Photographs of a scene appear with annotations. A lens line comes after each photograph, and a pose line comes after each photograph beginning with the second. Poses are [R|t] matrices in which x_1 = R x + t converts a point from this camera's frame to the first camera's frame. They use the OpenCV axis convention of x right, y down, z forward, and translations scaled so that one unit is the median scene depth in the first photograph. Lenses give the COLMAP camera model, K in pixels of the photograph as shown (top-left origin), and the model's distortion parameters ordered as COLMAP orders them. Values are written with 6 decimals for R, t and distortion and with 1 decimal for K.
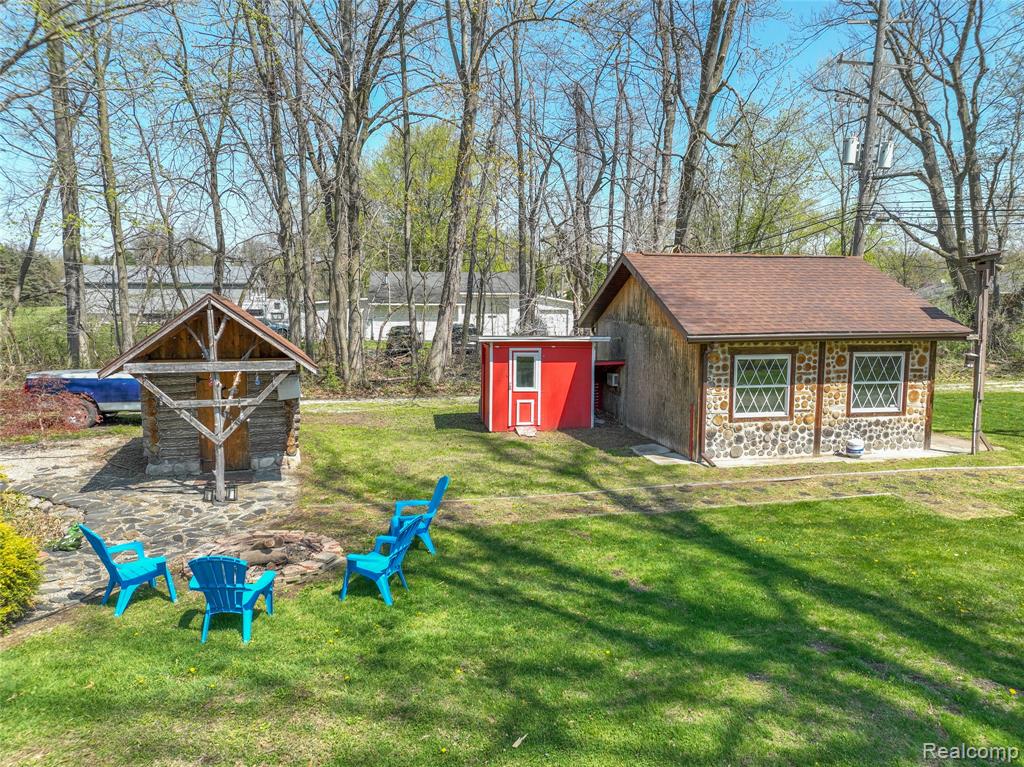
lens RADIAL K [[733.8, 0, 535.0], [0, 733.8, 384.0], [0, 0, 1]] dist [-0.001136, 0.006224]
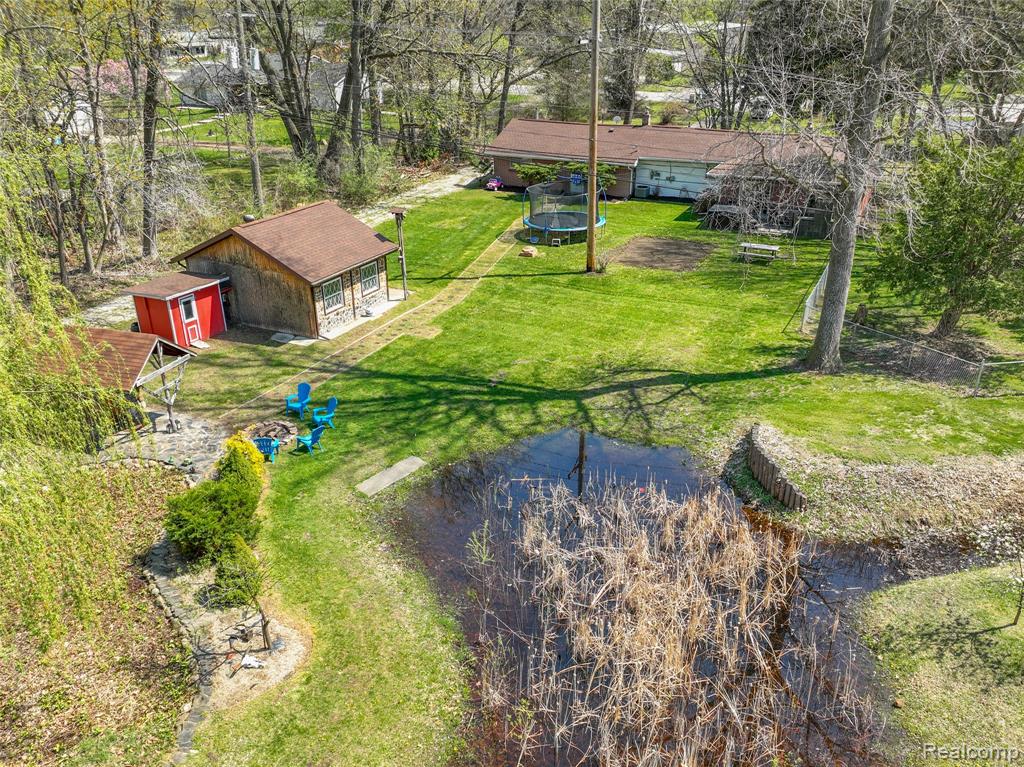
lens RADIAL K [[783.7, 0, 510.1], [0, 783.7, 413.4], [0, 0, 1]] dist [0.010339, 0.002856]
pose [[0.626611, -0.342571, 0.700003, -1.046641], [0.092159, 0.924478, 0.369929, -0.462993], [-0.773864, -0.167290, 0.610859, -0.797638]]
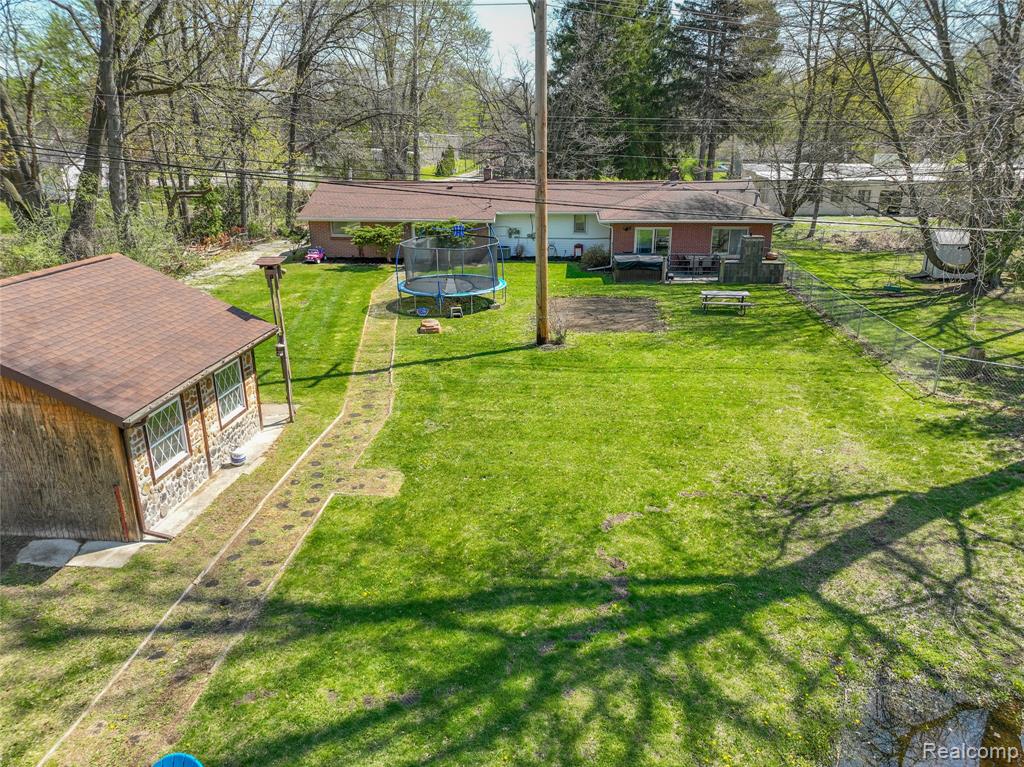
lens RADIAL K [[733.8, 0, 535.0], [0, 733.8, 384.0], [0, 0, 1]] dist [-0.001136, 0.006224]
pose [[0.303984, -0.298777, 0.904614, -0.391644], [0.114116, 0.954132, 0.276784, -0.273117], [-0.945818, 0.019093, 0.324136, 0.236574]]
